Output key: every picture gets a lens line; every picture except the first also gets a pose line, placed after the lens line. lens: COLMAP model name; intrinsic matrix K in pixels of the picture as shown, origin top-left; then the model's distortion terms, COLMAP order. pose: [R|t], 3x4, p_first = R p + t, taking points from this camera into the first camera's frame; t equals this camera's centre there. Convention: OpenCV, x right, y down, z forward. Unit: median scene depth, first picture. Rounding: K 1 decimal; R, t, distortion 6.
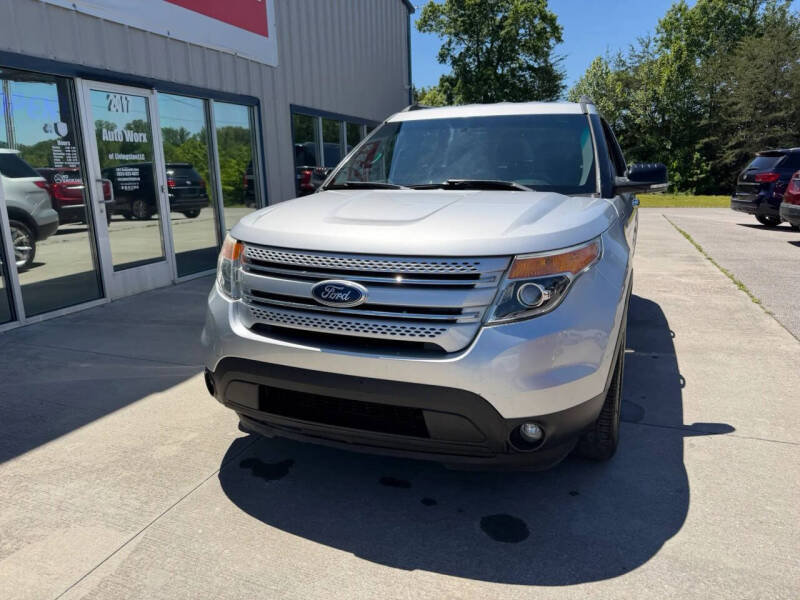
lens RADIAL K [[566.5, 0, 404.2], [0, 566.5, 294.5], [0, 0, 1]] dist [0.013872, -0.019965]
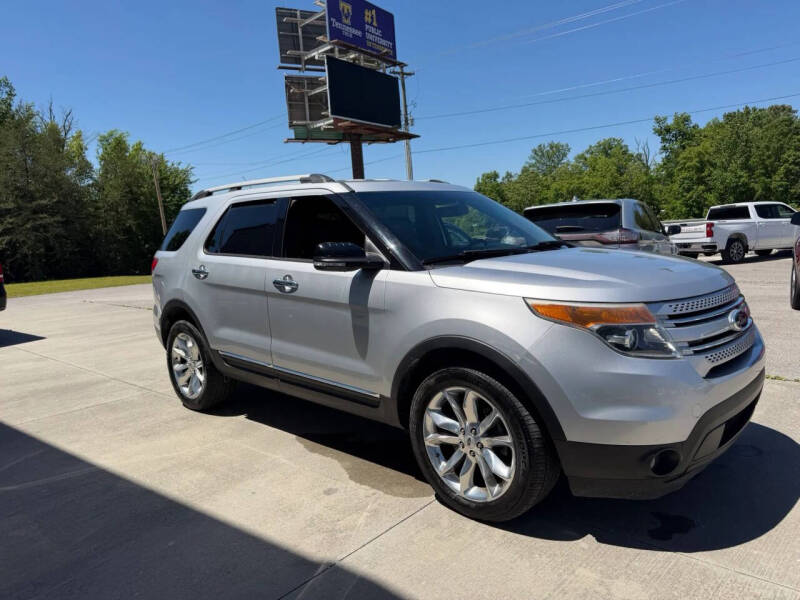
lens RADIAL K [[566.5, 0, 404.3], [0, 566.5, 304.7], [0, 0, 1]] dist [0.013872, -0.019965]
pose [[0.369665, -0.133344, 0.919547, -0.591000], [0.252155, 0.966907, 0.038844, -0.103537], [-0.894296, 0.217510, 0.391055, 0.438476]]
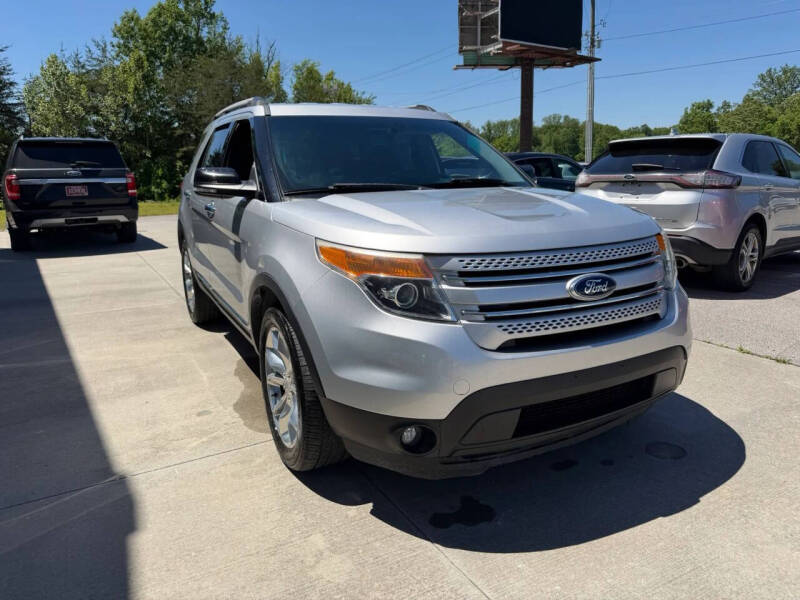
lens RADIAL K [[566.5, 0, 402.8], [0, 566.5, 297.8], [0, 0, 1]] dist [0.013872, -0.019965]
pose [[0.644439, -0.172568, 0.744929, -0.410919], [0.179027, 0.981175, 0.072420, -0.043850], [-0.743403, 0.086692, 0.663202, 0.219031]]
